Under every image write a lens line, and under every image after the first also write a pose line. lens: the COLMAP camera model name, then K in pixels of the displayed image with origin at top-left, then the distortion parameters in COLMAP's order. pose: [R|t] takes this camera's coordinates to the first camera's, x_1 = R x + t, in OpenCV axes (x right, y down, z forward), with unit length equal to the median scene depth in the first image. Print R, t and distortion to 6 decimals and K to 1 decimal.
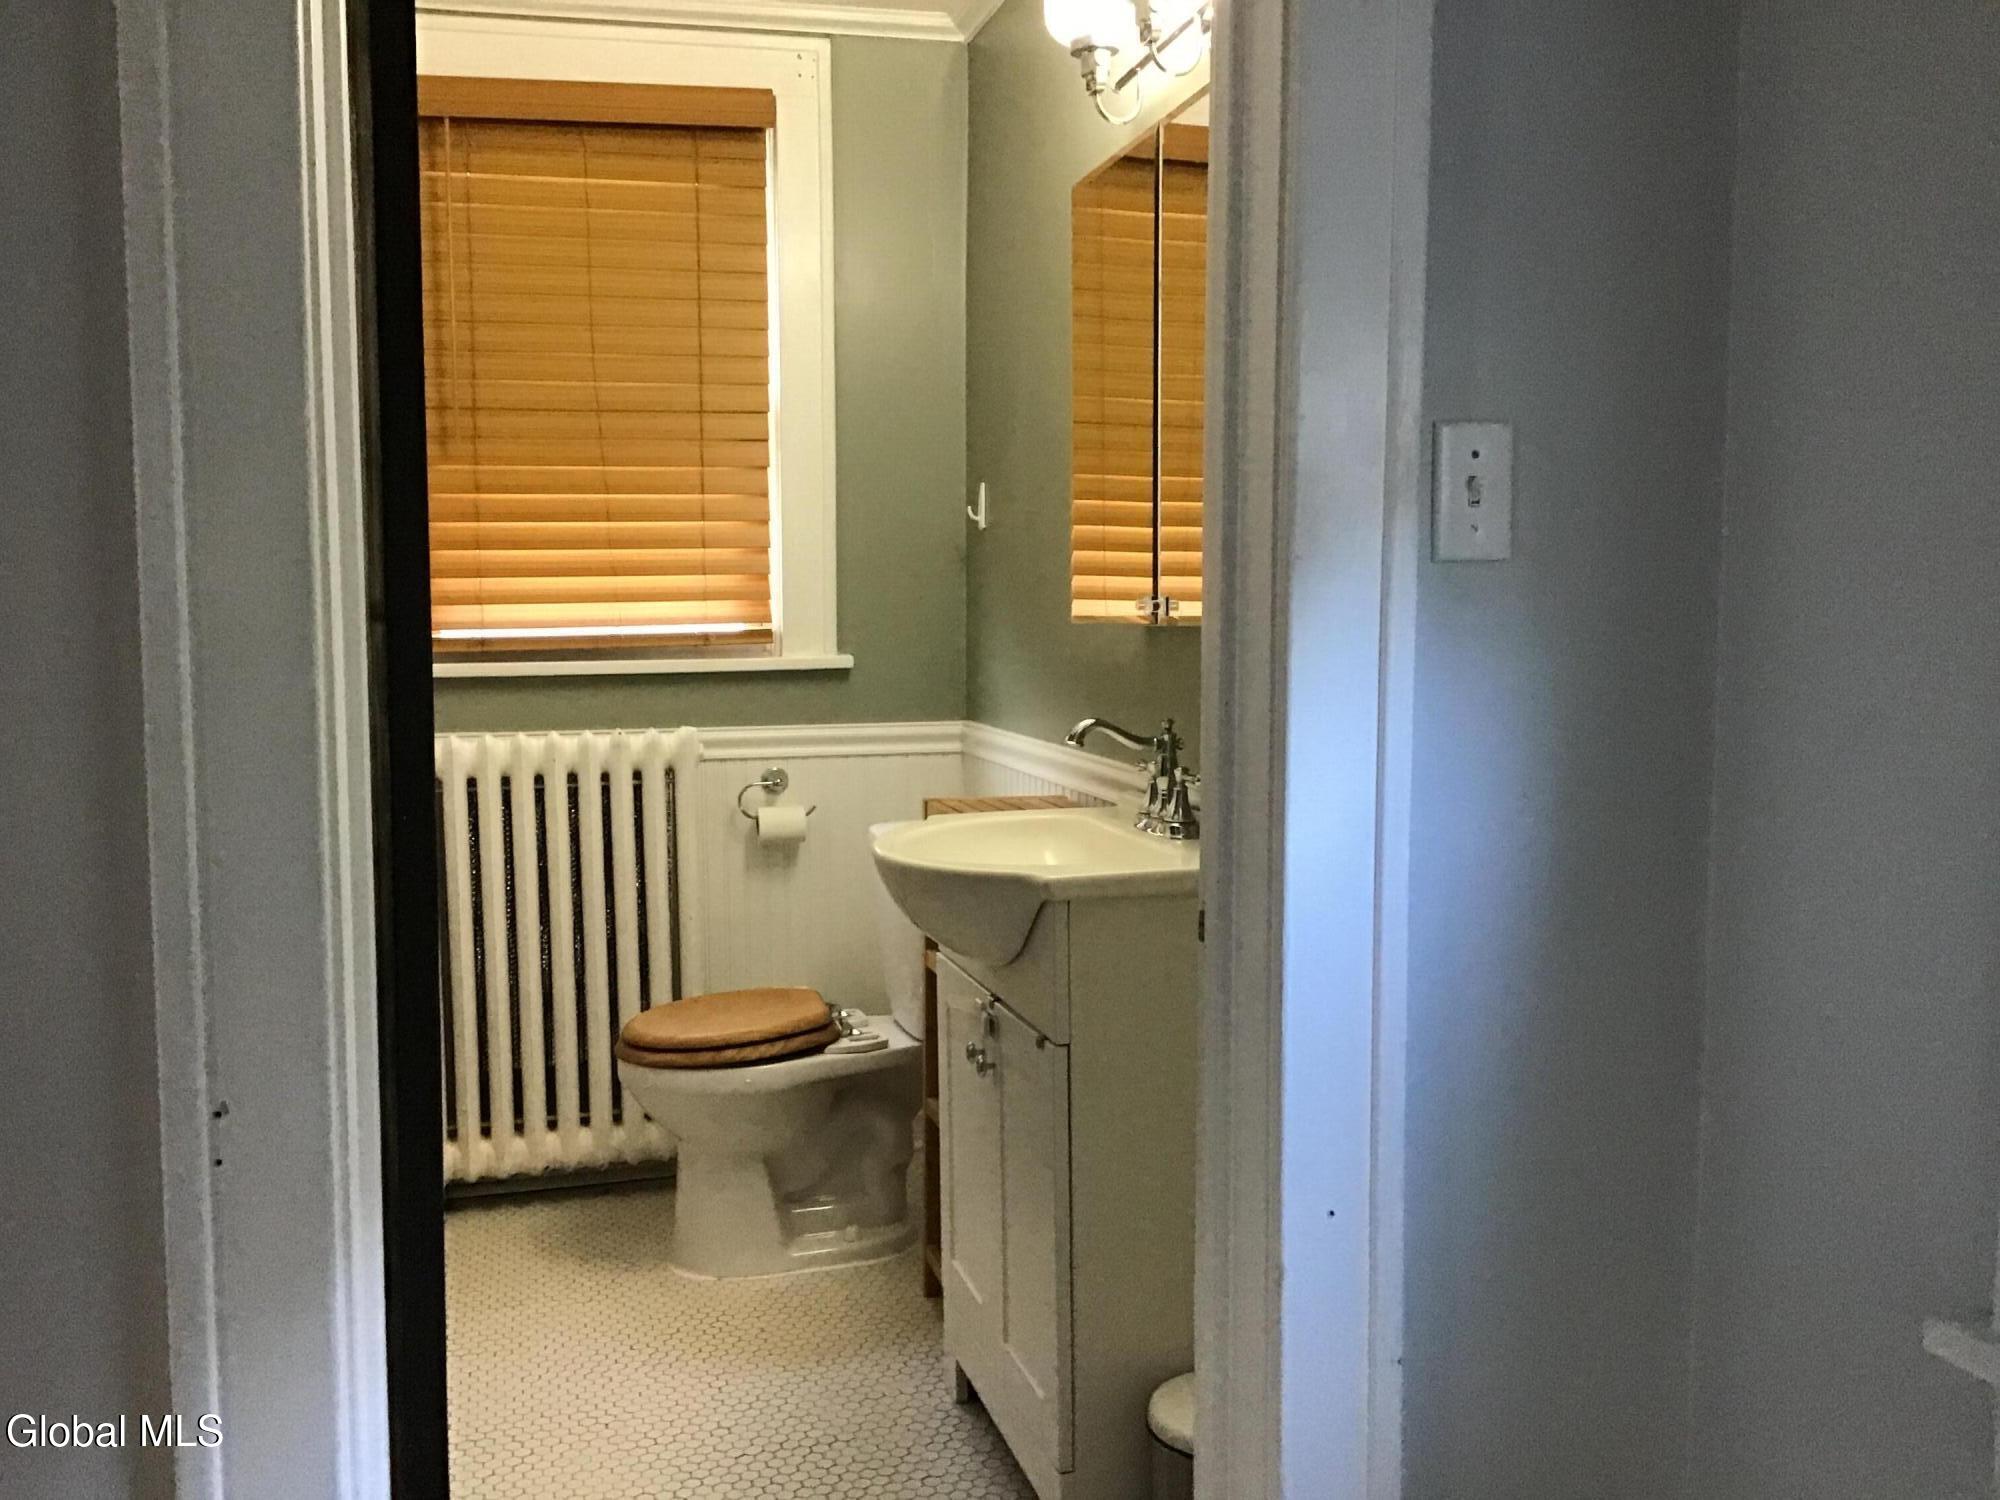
lens RADIAL K [[1777.2, 0, 999.8], [0, 1777.2, 751.7], [0, 0, 1]] dist [0.060027, -0.014344]
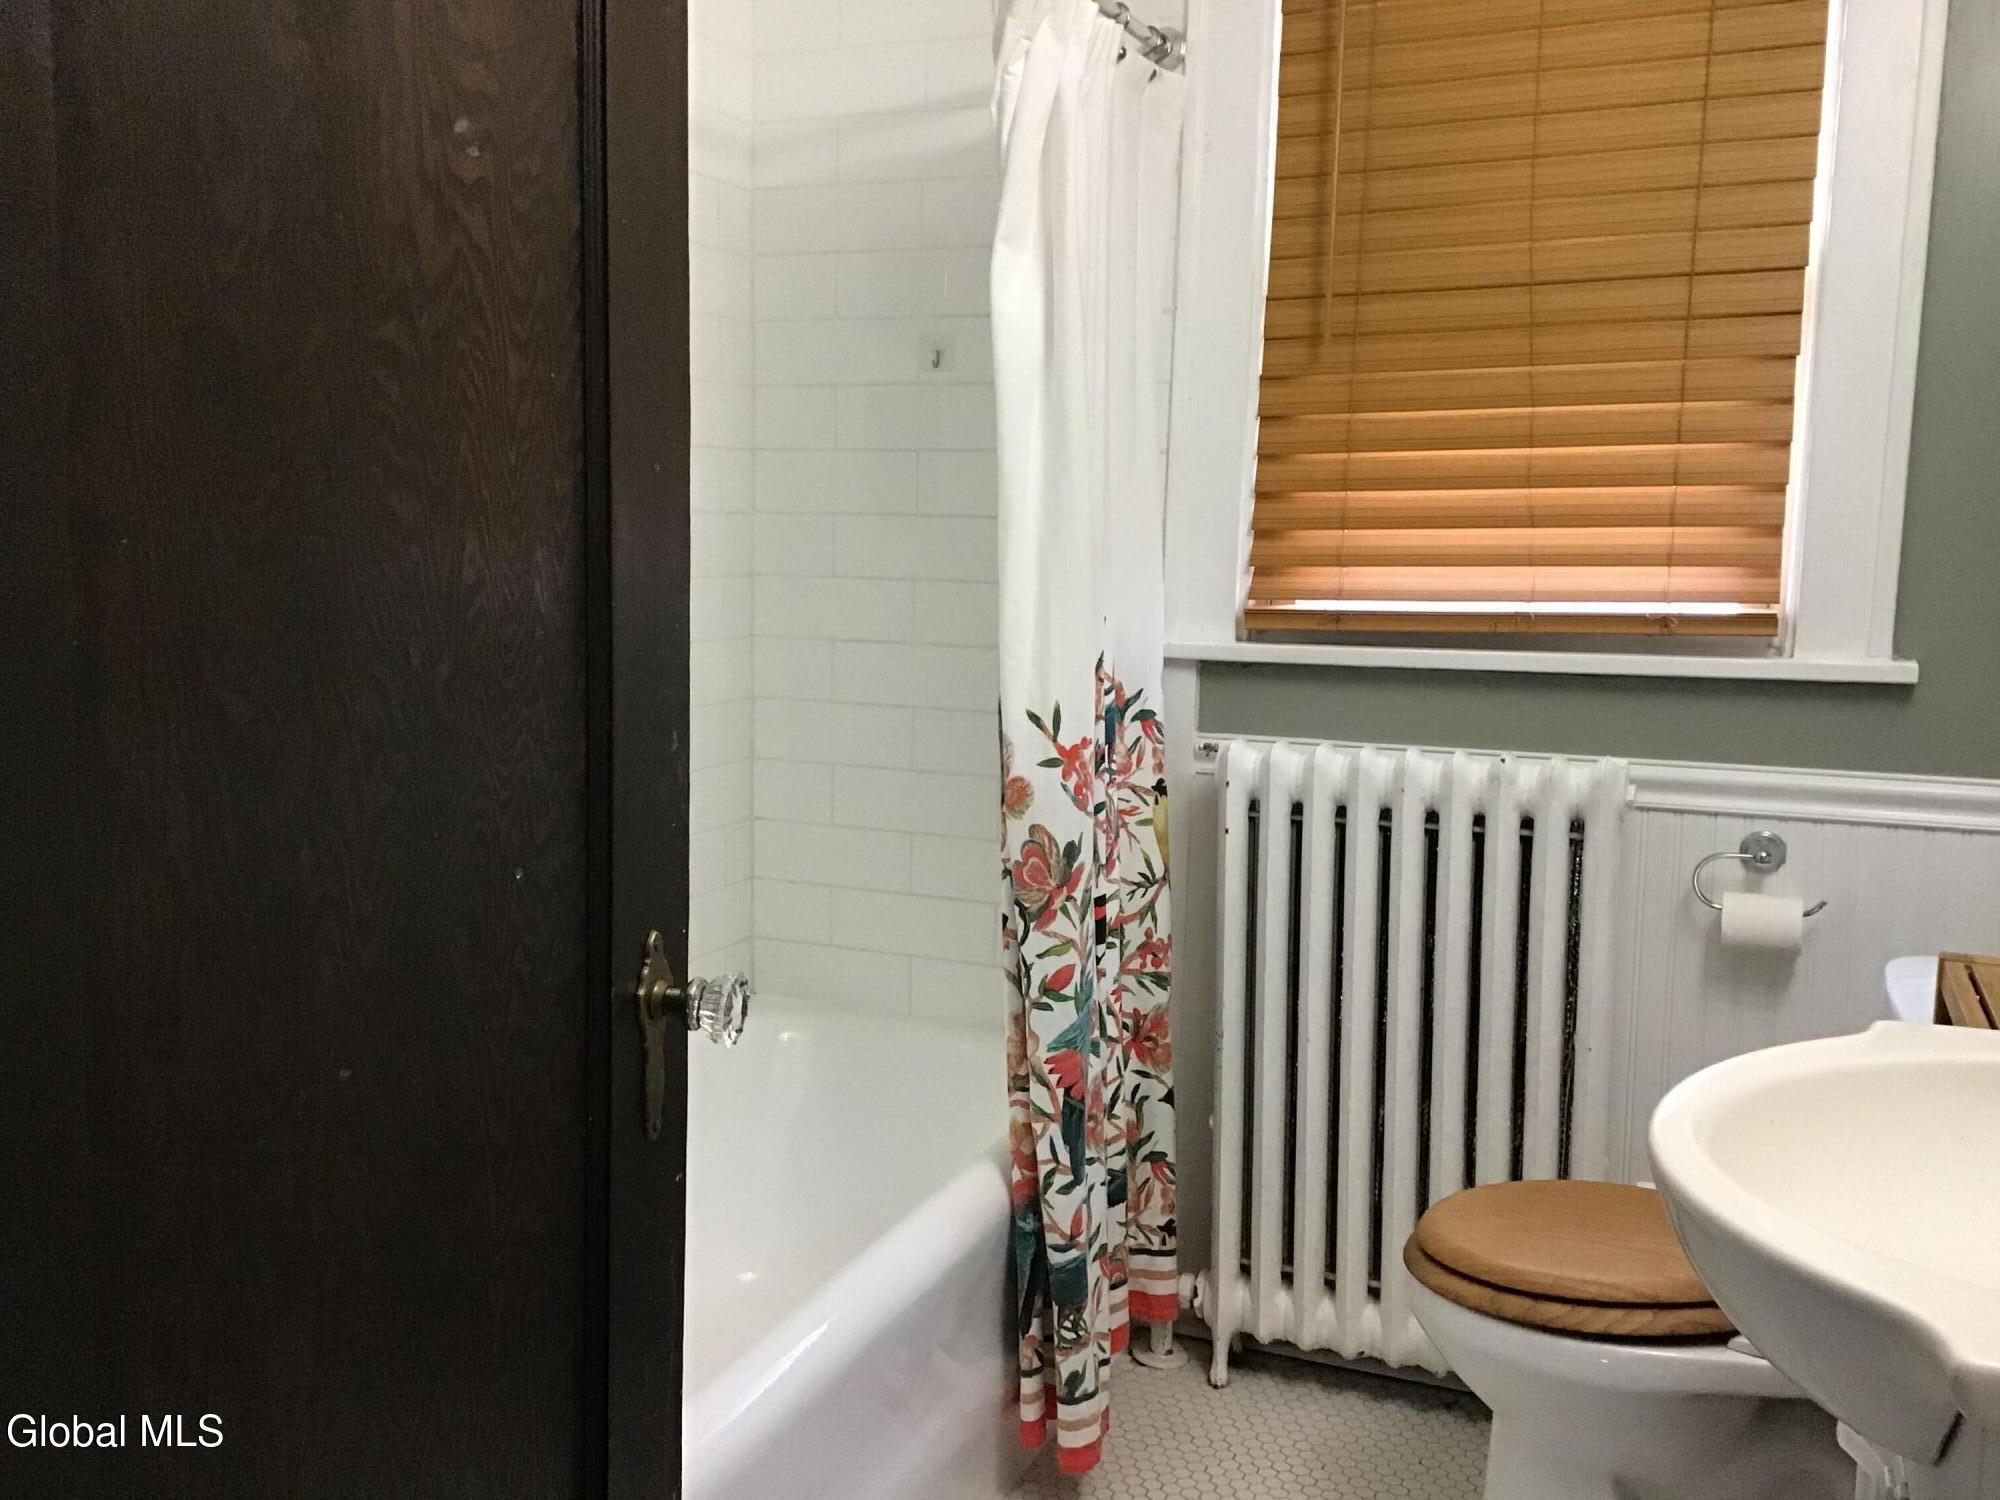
lens RADIAL K [[1777.2, 0, 992.2], [0, 1777.2, 740.7], [0, 0, 1]] dist [0.060027, -0.014344]
pose [[0.785041, 0.087405, -0.613247, 0.048485], [-0.077890, 0.996066, 0.042257, -0.029619], [0.614528, 0.014593, 0.788760, 0.329020]]
